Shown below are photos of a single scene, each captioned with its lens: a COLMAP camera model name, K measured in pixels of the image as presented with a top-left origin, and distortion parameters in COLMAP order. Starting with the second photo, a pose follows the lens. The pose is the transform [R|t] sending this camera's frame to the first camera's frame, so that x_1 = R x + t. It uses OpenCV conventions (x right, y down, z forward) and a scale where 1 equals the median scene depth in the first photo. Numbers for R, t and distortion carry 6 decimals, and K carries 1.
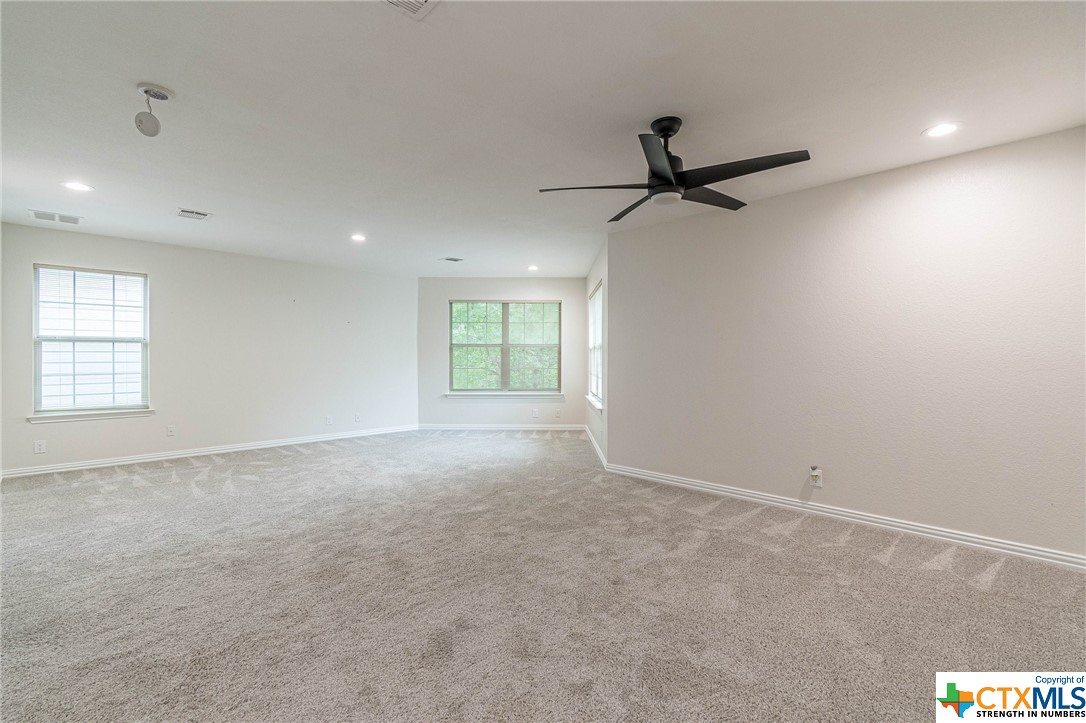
lens RADIAL K [[478.9, 0, 535.2], [0, 478.9, 354.8], [0, 0, 1]] dist [0.001667, -0.000686]
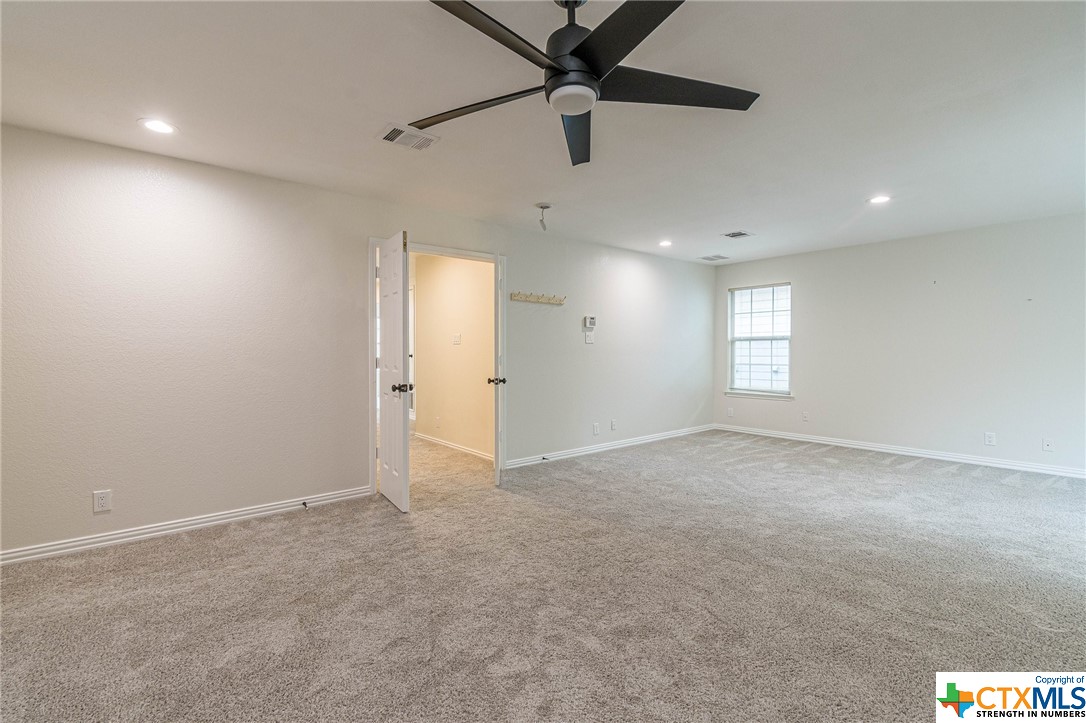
lens RADIAL K [[478.9, 0, 537.7], [0, 478.9, 362.2], [0, 0, 1]] dist [0.001667, -0.000686]
pose [[-0.084156, 0.024033, -0.996163, 0.474442], [0.007774, 0.999695, 0.023461, -0.002563], [0.996422, -0.005770, -0.084317, 0.521749]]
